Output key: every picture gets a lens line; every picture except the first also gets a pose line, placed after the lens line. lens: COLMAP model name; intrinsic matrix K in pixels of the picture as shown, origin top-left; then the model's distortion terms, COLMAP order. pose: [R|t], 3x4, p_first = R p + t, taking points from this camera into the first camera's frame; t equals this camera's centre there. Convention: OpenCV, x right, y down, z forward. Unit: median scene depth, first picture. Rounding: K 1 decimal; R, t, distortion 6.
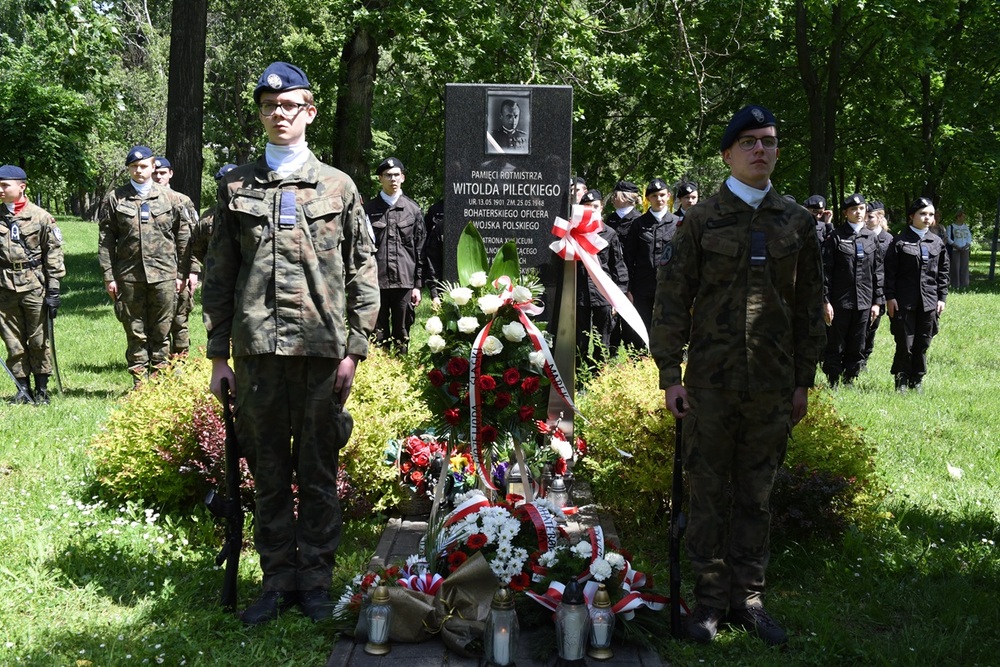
lens RADIAL K [[1075.7, 0, 500.0], [0, 1075.7, 333.5], [0, 0, 1]] dist [-0.026603, -0.023542]
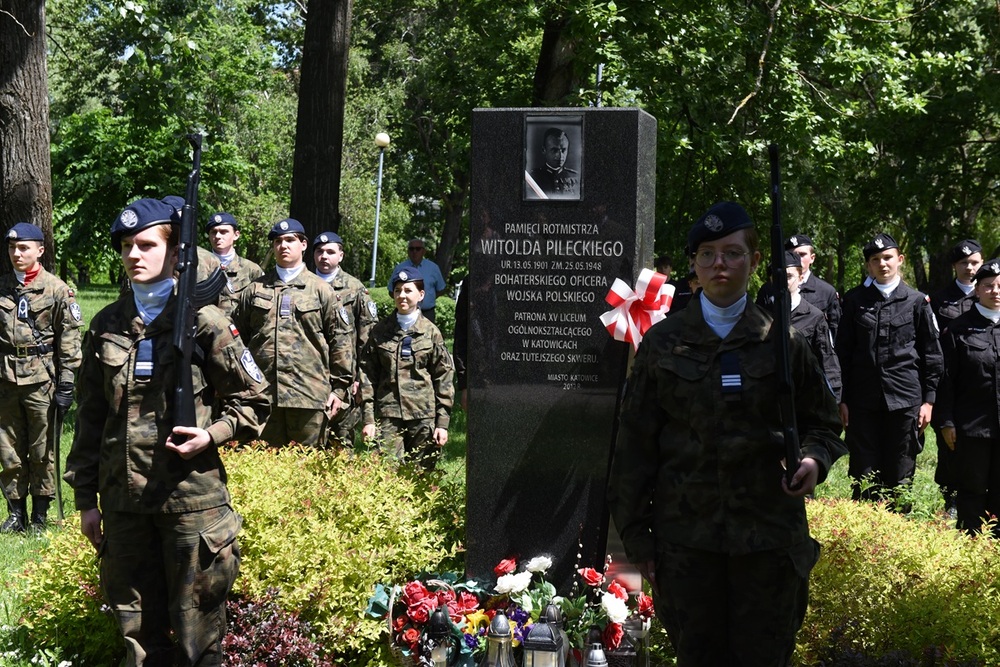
lens RADIAL K [[1639.5, 0, 497.6], [0, 1639.5, 278.2], [0, 0, 1]] dist [0.000365, 0.014101]
pose [[0.973443, 0.001021, -0.228927, 0.227755], [-0.029091, 0.992435, -0.119277, 0.021915], [0.227073, 0.122769, 0.966108, -0.092530]]
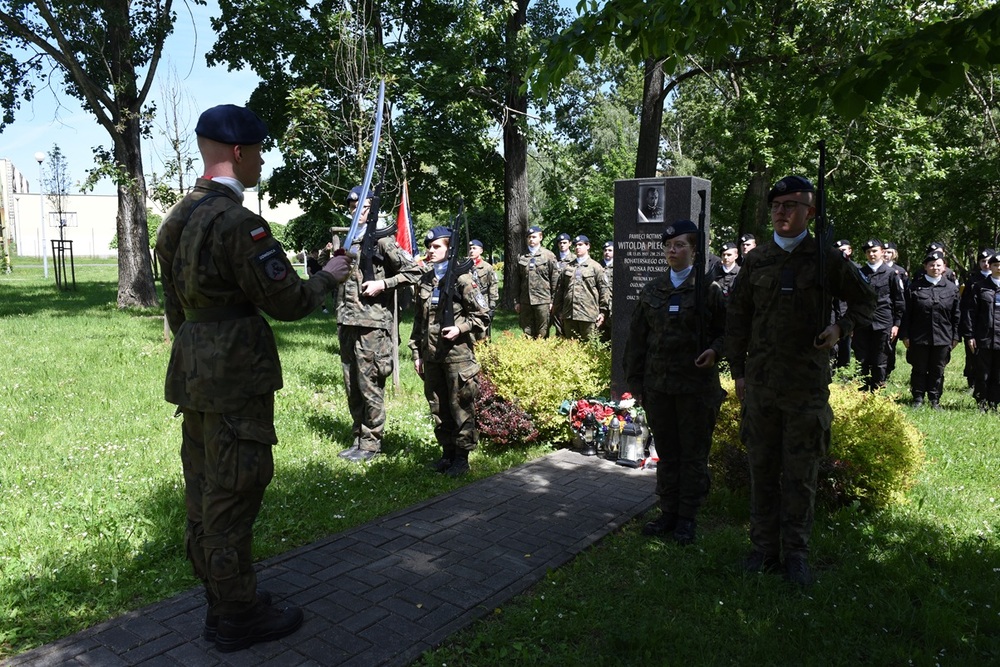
lens RADIAL K [[733.2, 0, 500.0], [0, 733.2, 333.5], [0, 0, 1]] dist [-0.109652, -0.001010]
pose [[0.818478, 0.048279, -0.572506, 0.432348], [-0.064609, 0.997877, -0.008217, 0.013833], [0.570894, 0.043714, 0.819859, 0.029990]]
